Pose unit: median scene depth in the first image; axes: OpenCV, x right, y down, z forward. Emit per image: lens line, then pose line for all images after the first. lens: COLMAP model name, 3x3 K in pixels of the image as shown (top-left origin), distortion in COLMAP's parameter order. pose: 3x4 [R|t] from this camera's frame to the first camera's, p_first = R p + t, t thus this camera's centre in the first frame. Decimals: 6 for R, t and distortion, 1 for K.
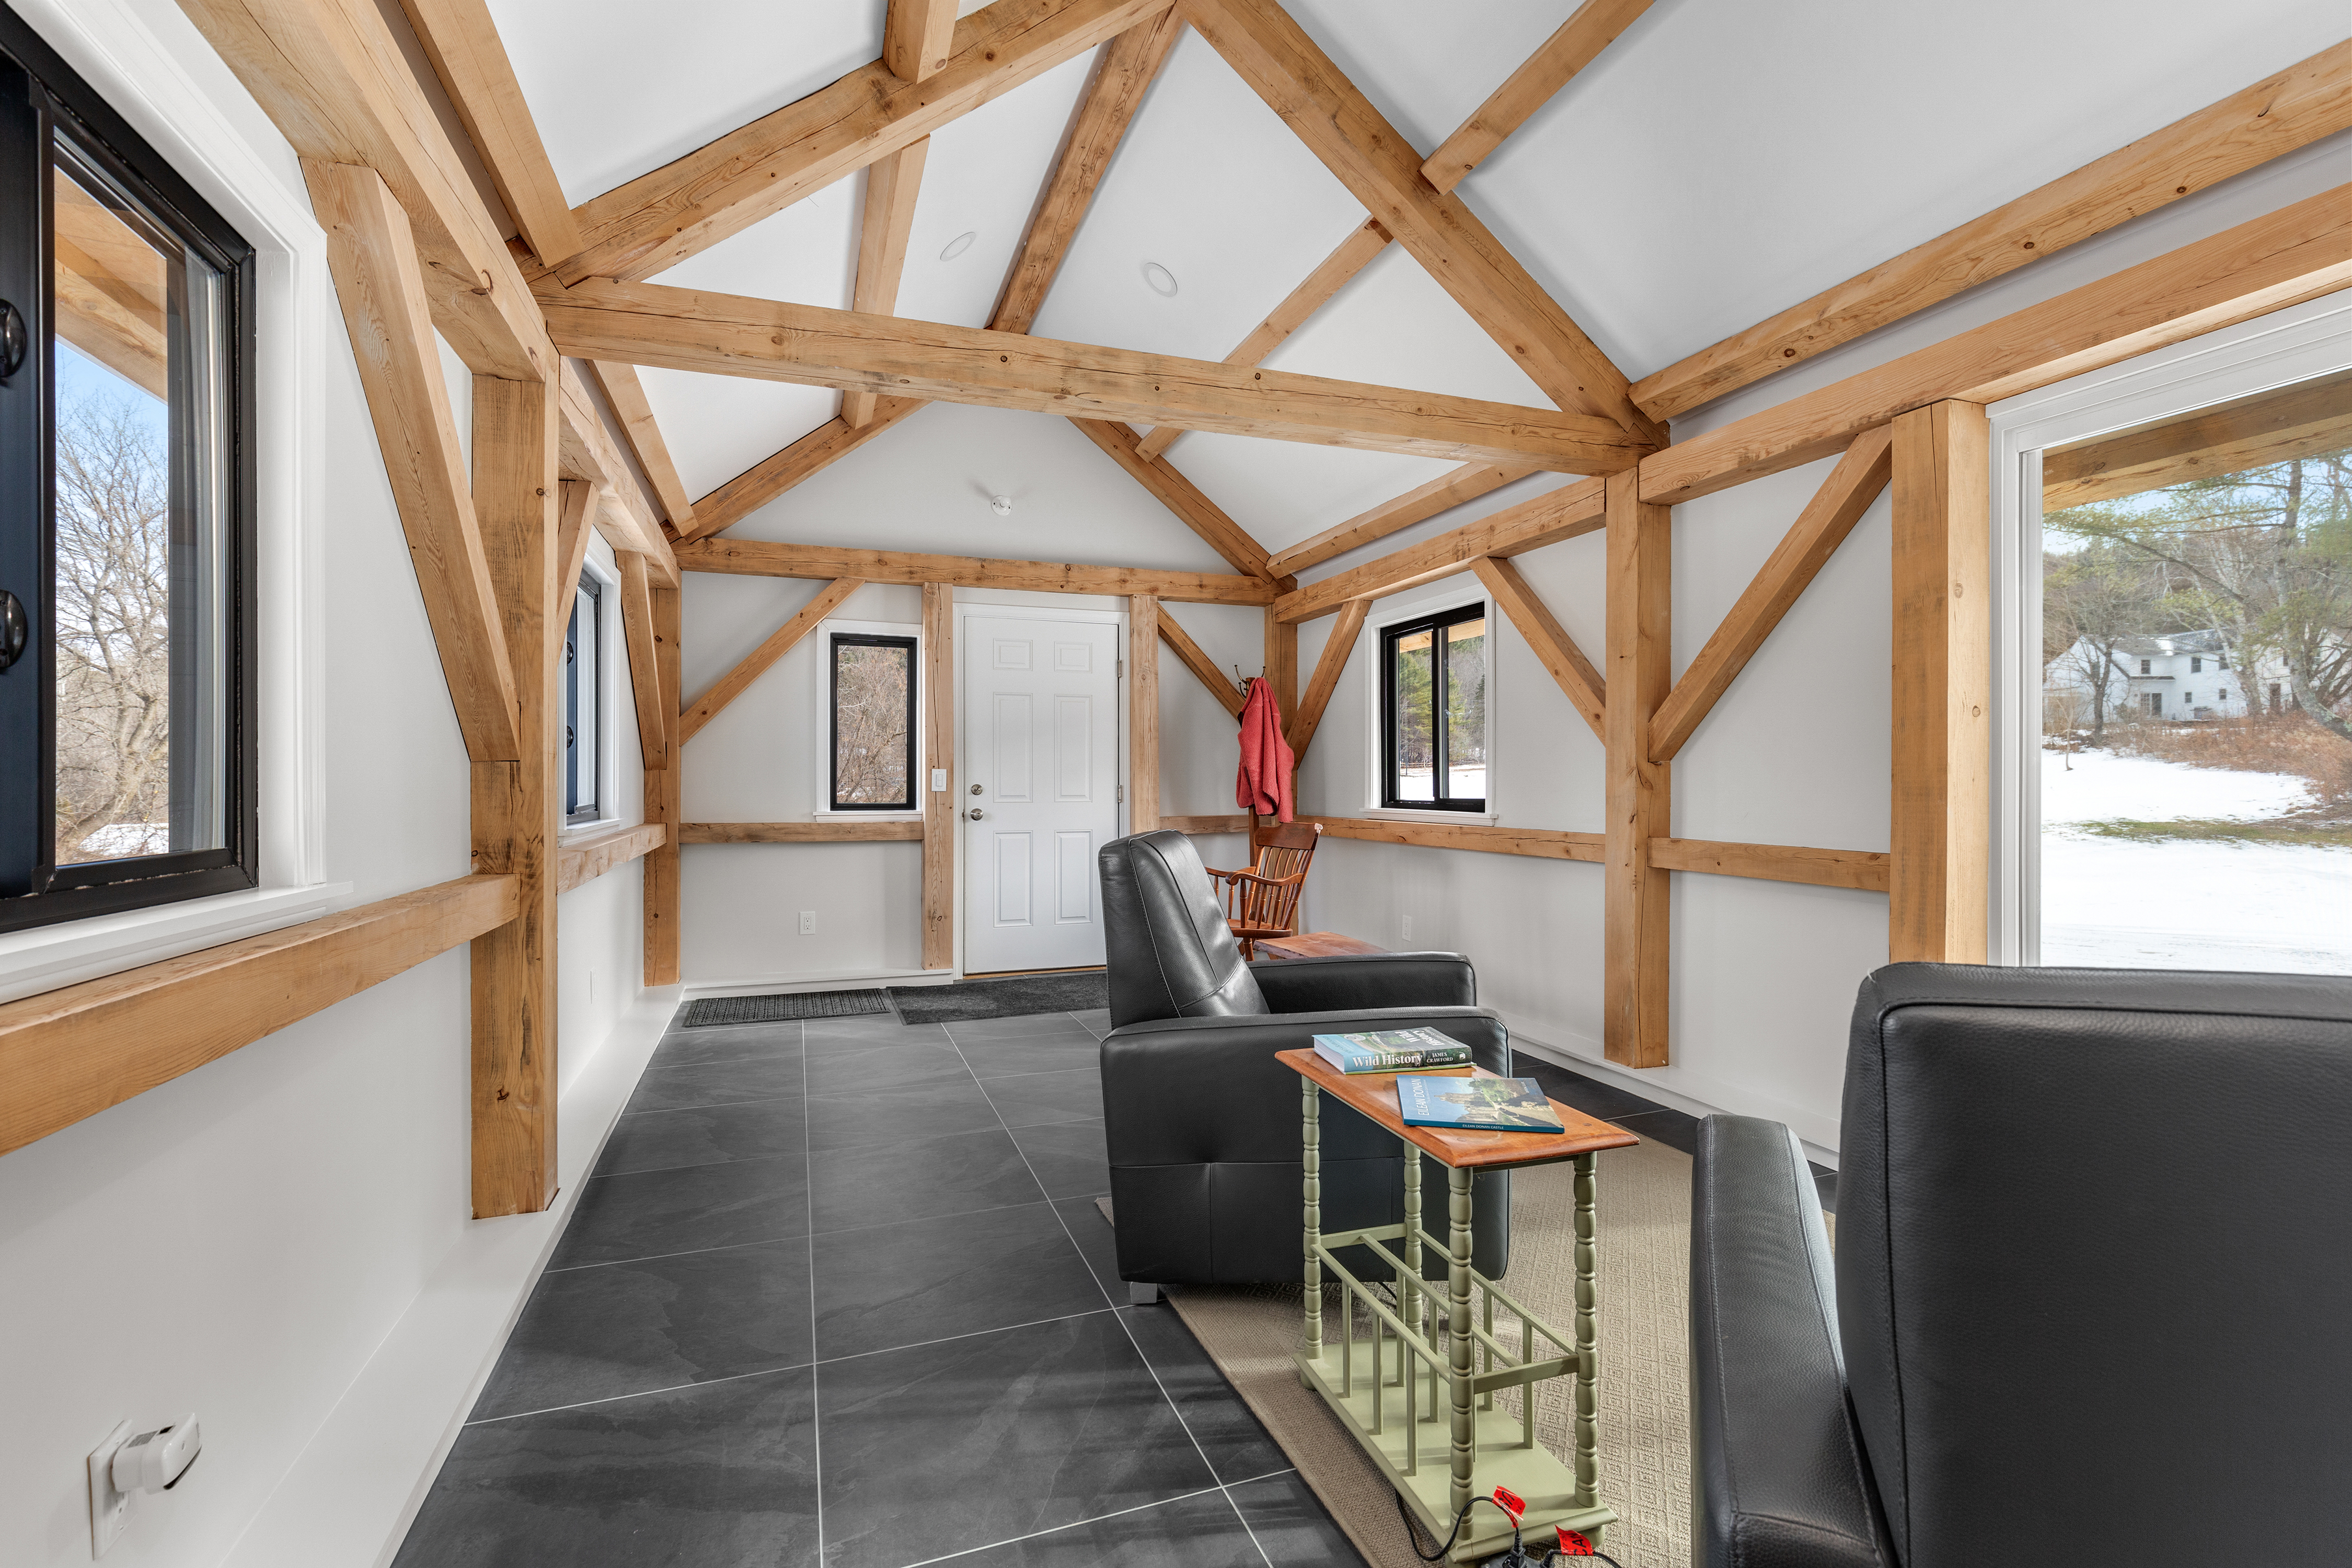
lens RADIAL K [[1056.8, 0, 1207.4], [0, 1056.8, 783.4], [0, 0, 1]] dist [-0.000612, -0.000146]
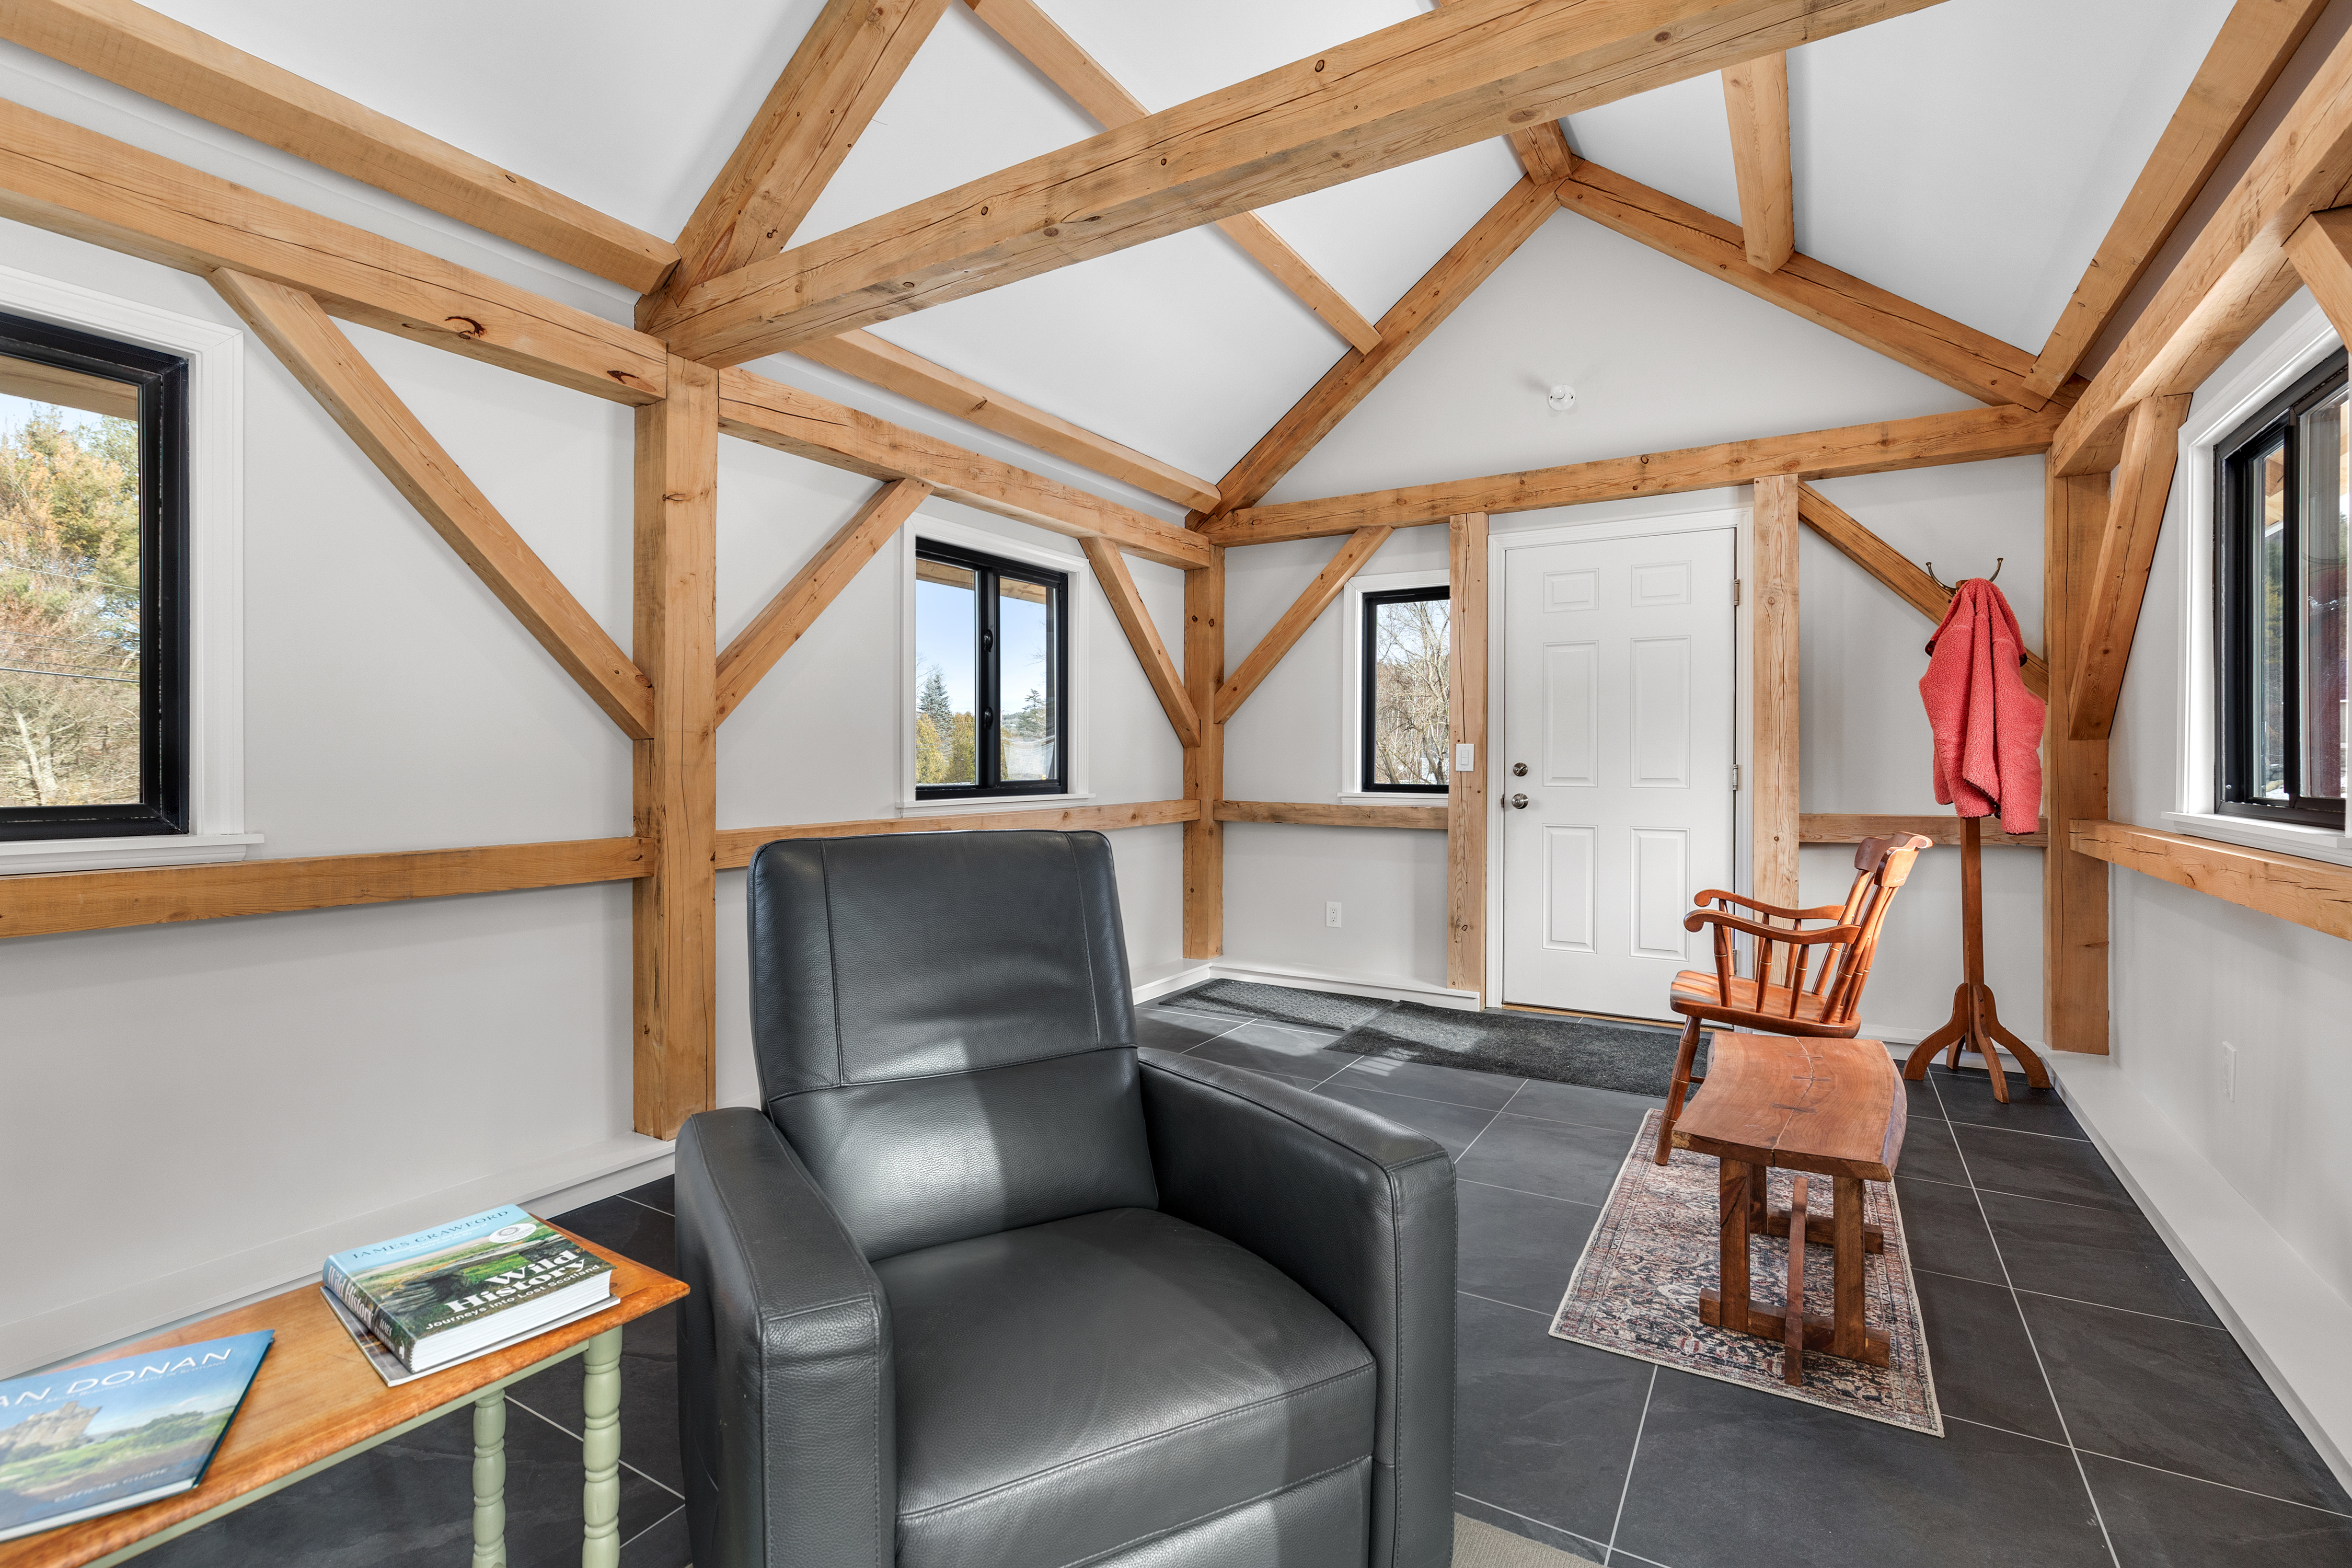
lens RADIAL K [[1078.5, 0, 1189.5], [0, 1078.5, 764.1], [0, 0, 1]] dist [-0.000736, -0.000694]
pose [[0.615149, 0.002969, -0.788406, 0.270234], [-0.002379, 0.999995, 0.001910, 0.001100], [0.788408, 0.000700, 0.615153, 0.325715]]
